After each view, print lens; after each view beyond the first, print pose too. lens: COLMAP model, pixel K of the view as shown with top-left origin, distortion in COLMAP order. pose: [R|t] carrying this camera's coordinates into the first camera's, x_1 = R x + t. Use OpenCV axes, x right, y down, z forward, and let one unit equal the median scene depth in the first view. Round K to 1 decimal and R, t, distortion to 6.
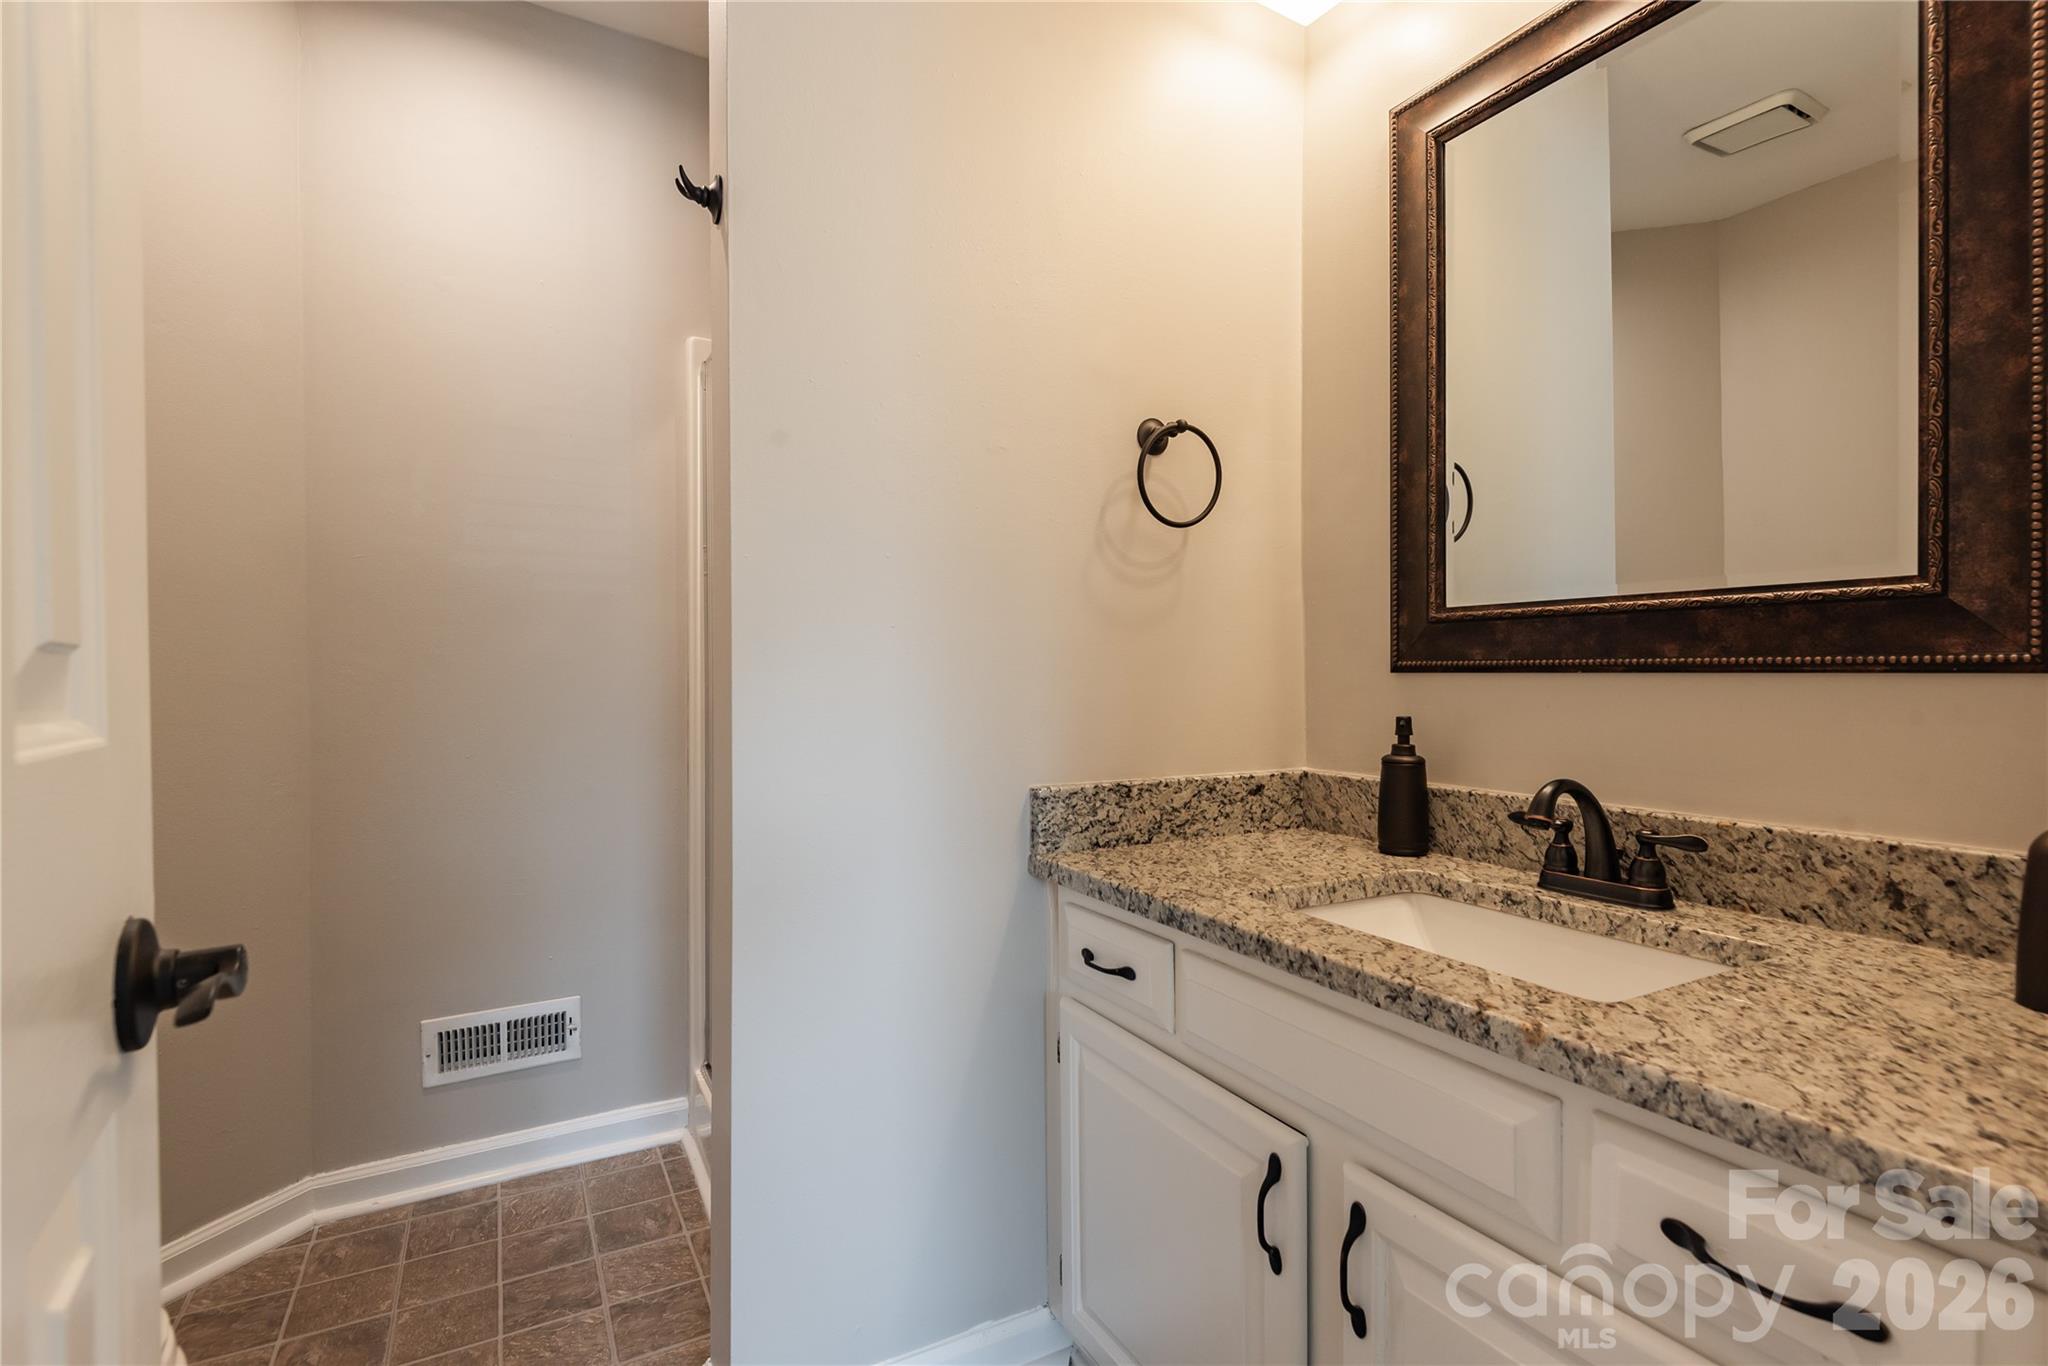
lens RADIAL K [[931.3, 0, 1021.0], [0, 931.3, 678.3], [0, 0, 1]] dist [0.010303, -0.008174]
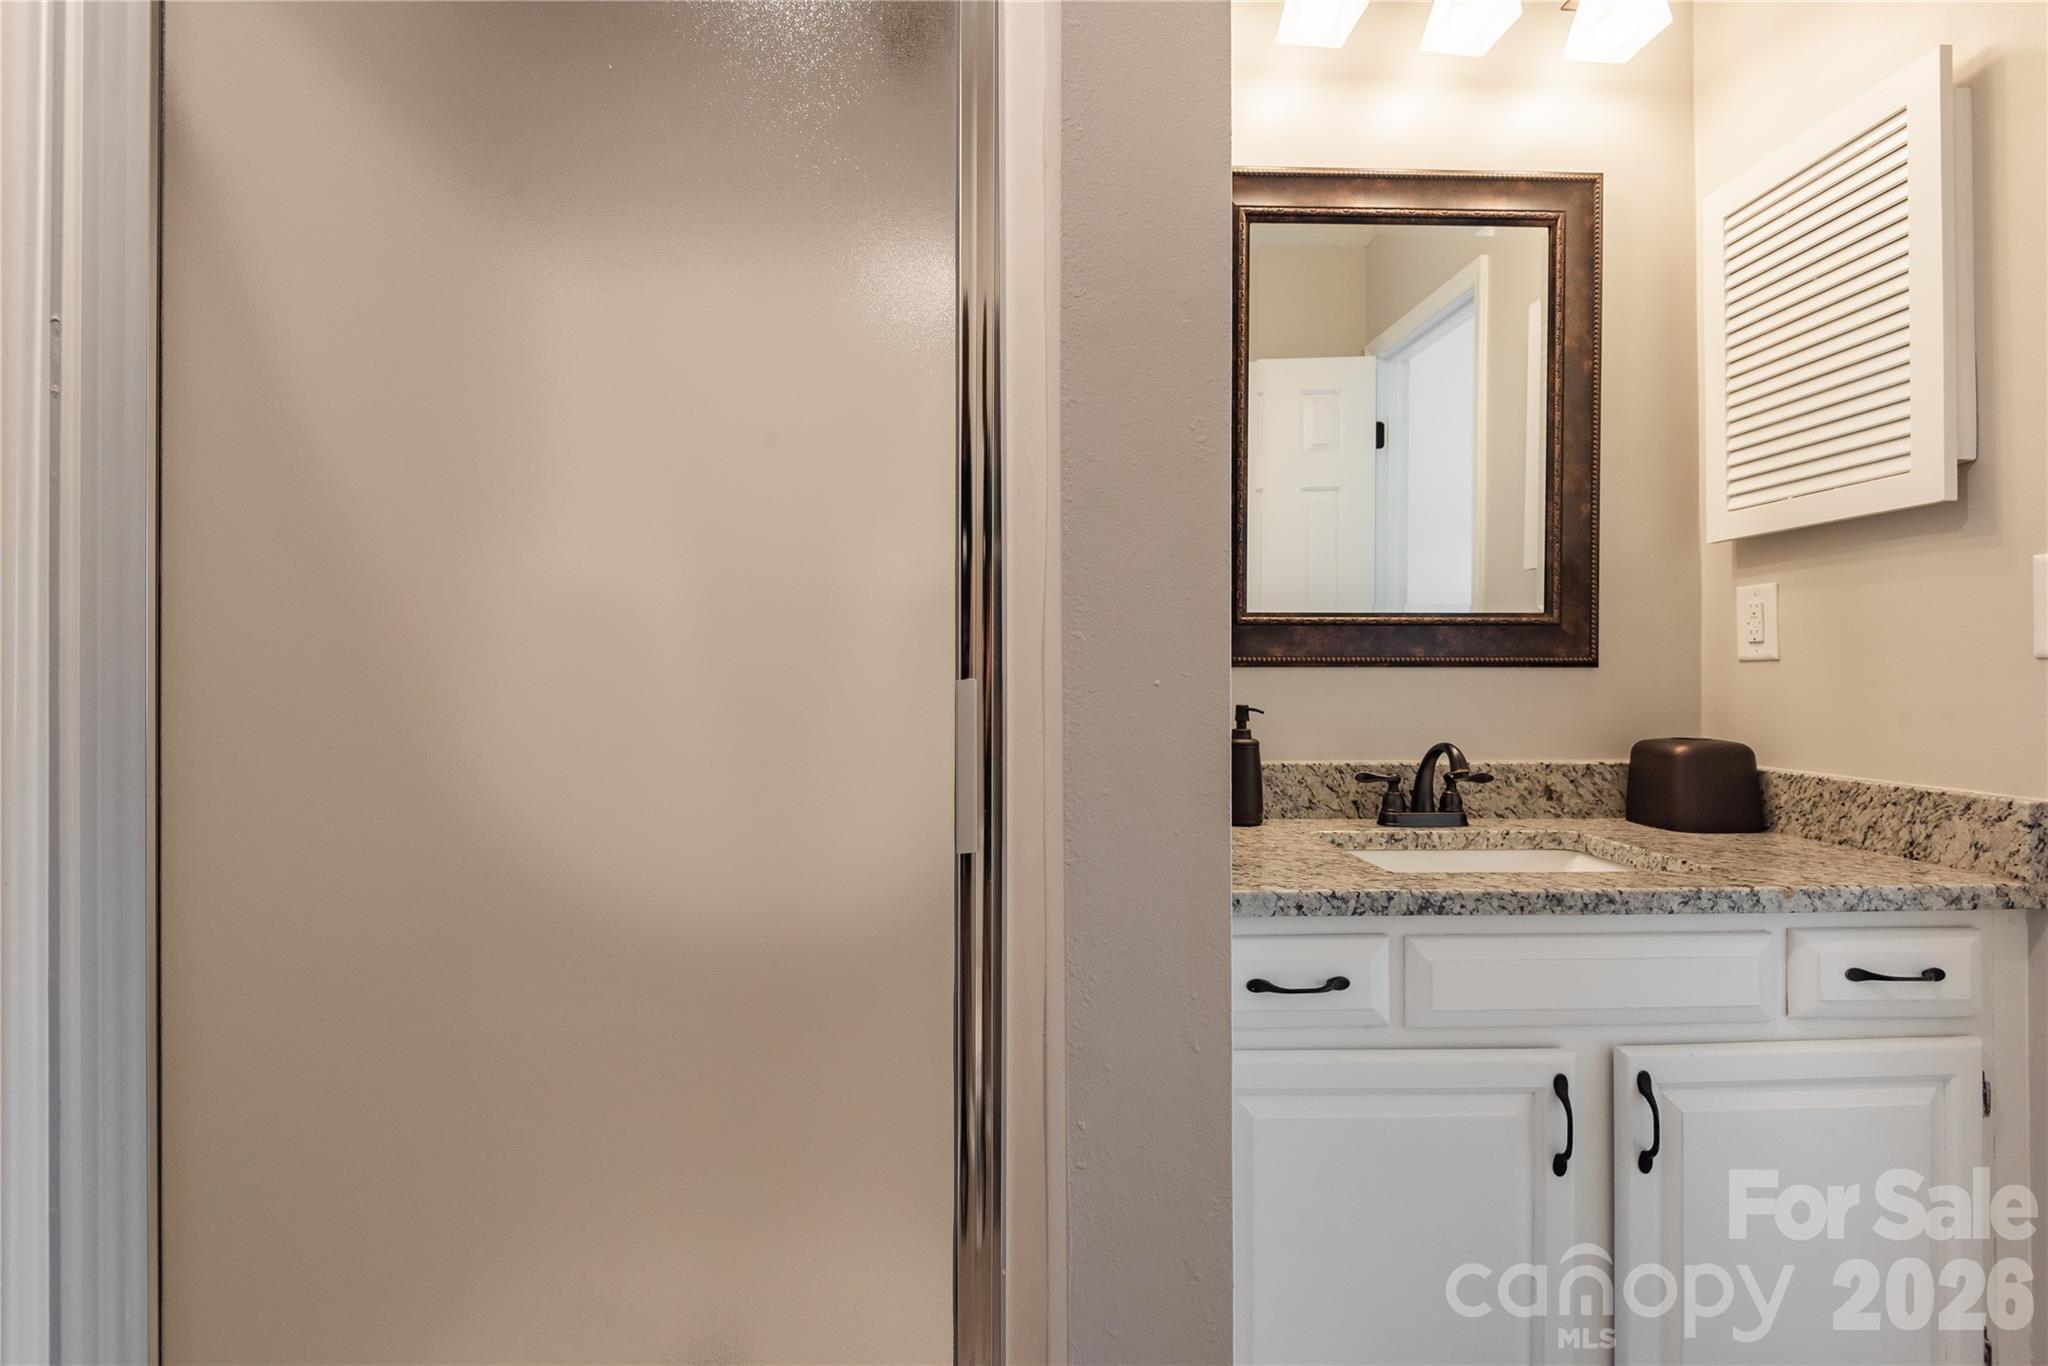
lens RADIAL K [[931.3, 0, 1016.2], [0, 931.3, 665.9], [0, 0, 1]] dist [0.010303, -0.008174]
pose [[0.455315, 0.007274, 0.890301, -1.032977], [0.004250, 0.999937, -0.010343, 0.004888], [-0.890320, 0.008493, 0.455255, 1.015150]]
